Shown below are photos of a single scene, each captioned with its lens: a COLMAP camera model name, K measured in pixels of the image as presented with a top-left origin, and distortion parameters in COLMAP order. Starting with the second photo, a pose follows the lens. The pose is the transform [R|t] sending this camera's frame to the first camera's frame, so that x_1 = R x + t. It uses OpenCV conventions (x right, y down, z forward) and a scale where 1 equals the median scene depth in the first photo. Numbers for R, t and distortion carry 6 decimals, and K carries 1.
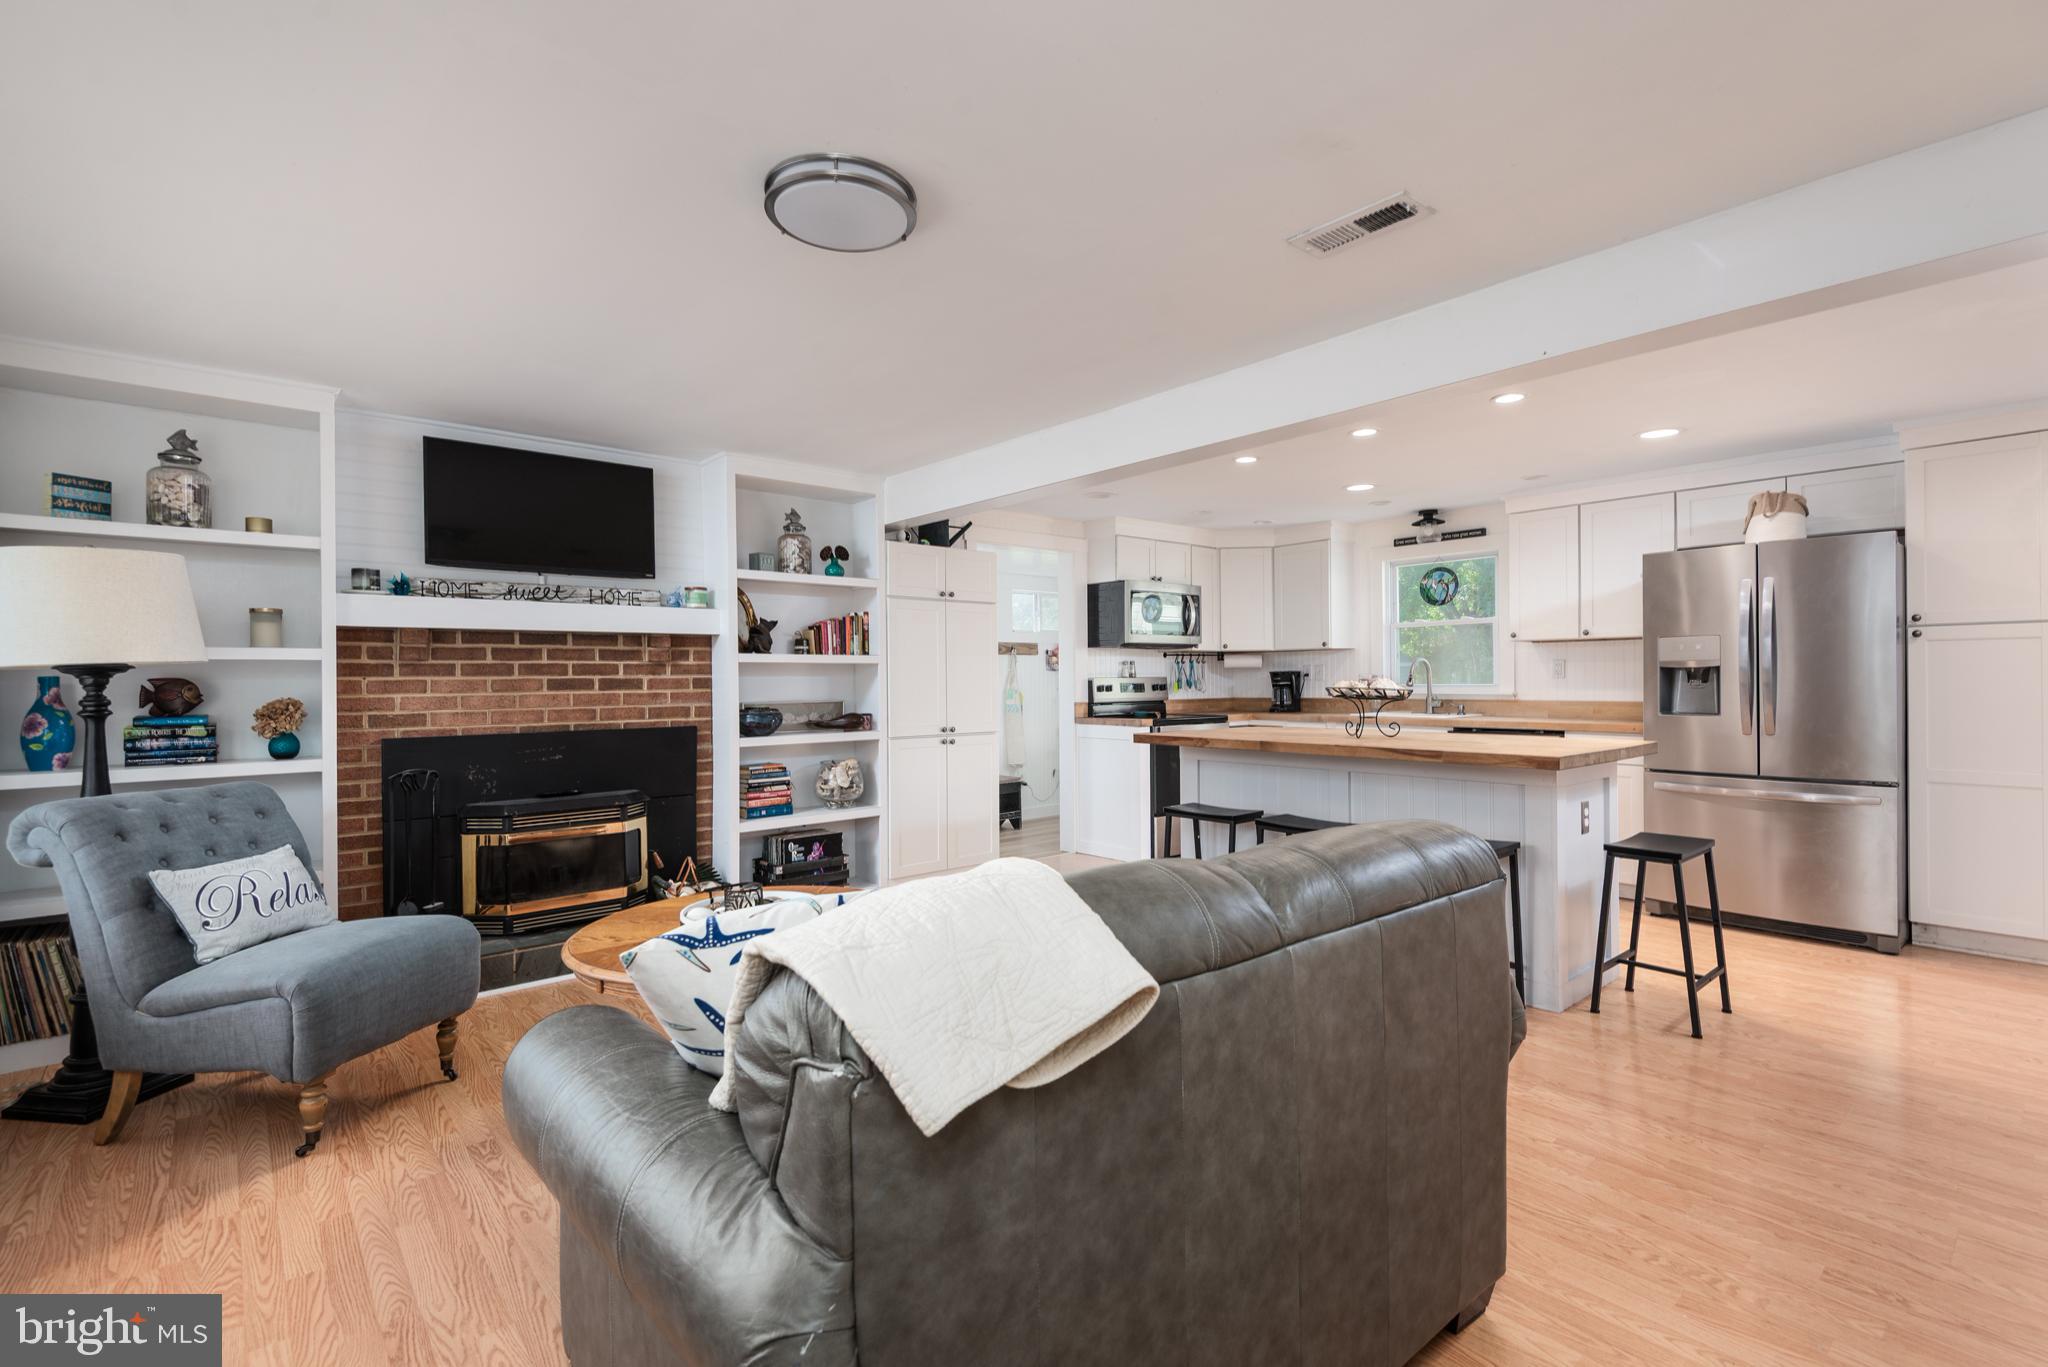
lens RADIAL K [[920.1, 0, 1028.4], [0, 920.1, 681.7], [0, 0, 1]] dist [0.039842, -0.024684]
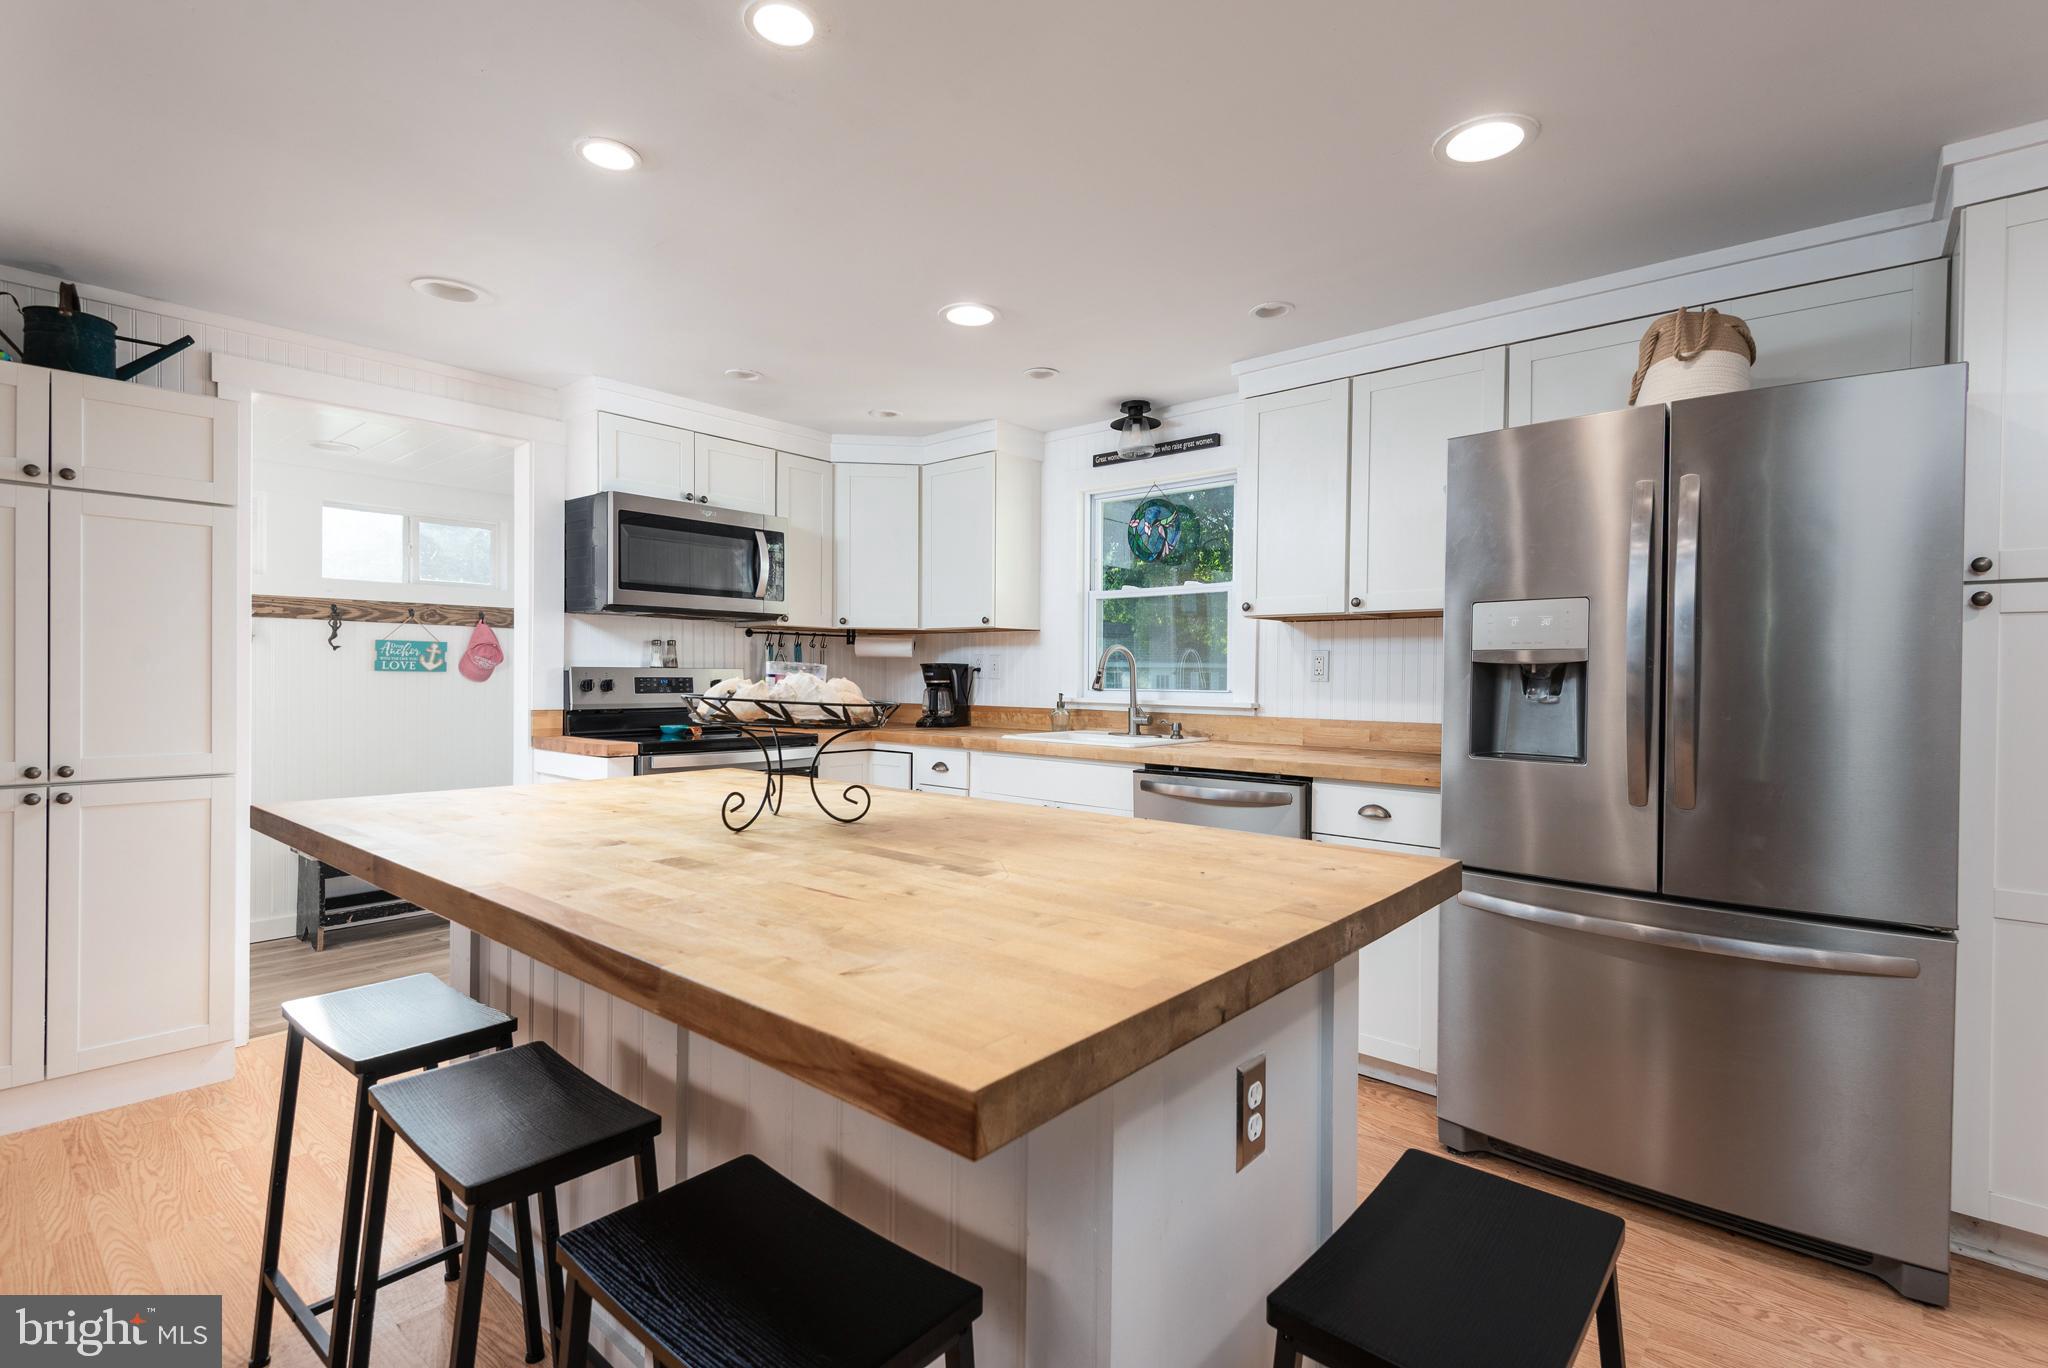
lens RADIAL K [[941.2, 0, 1026.0], [0, 941.2, 684.9], [0, 0, 1]] dist [0.043201, -0.021448]
pose [[0.988320, 0.016504, 0.151495, 0.376862], [-0.017755, 0.999818, 0.006909, -0.003169], [-0.151354, -0.009518, 0.988434, 0.552146]]
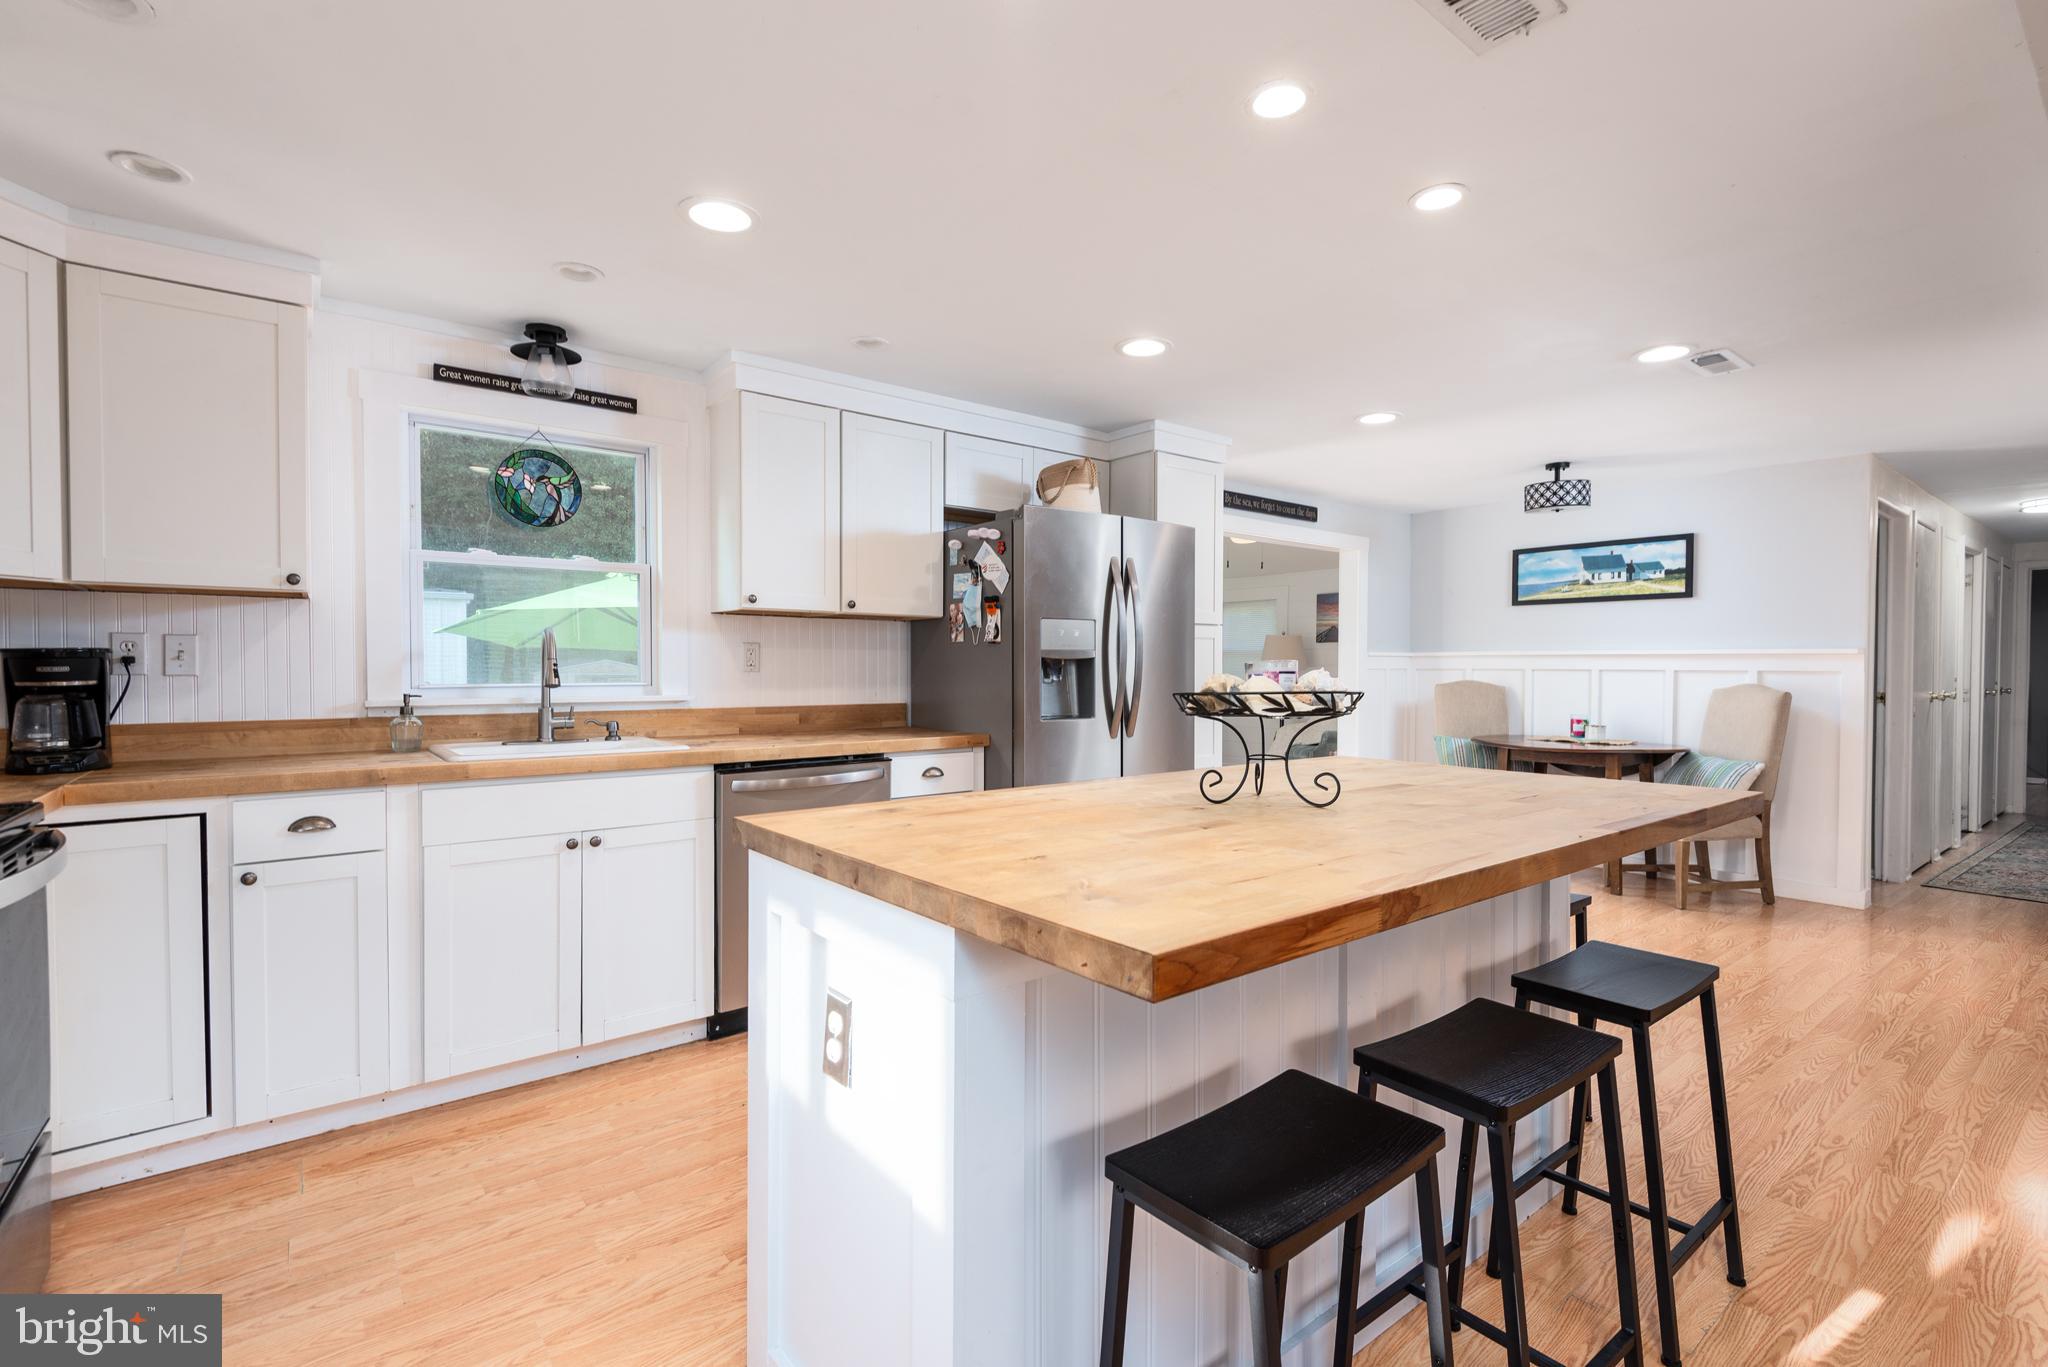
lens RADIAL K [[920.1, 0, 1028.4], [0, 920.1, 681.7], [0, 0, 1]] dist [0.039842, -0.024684]
pose [[0.039535, -0.006254, 0.999199, -0.072811], [0.001252, 0.999980, 0.006210, -0.001041], [-0.999217, 0.001006, 0.039542, 1.020397]]
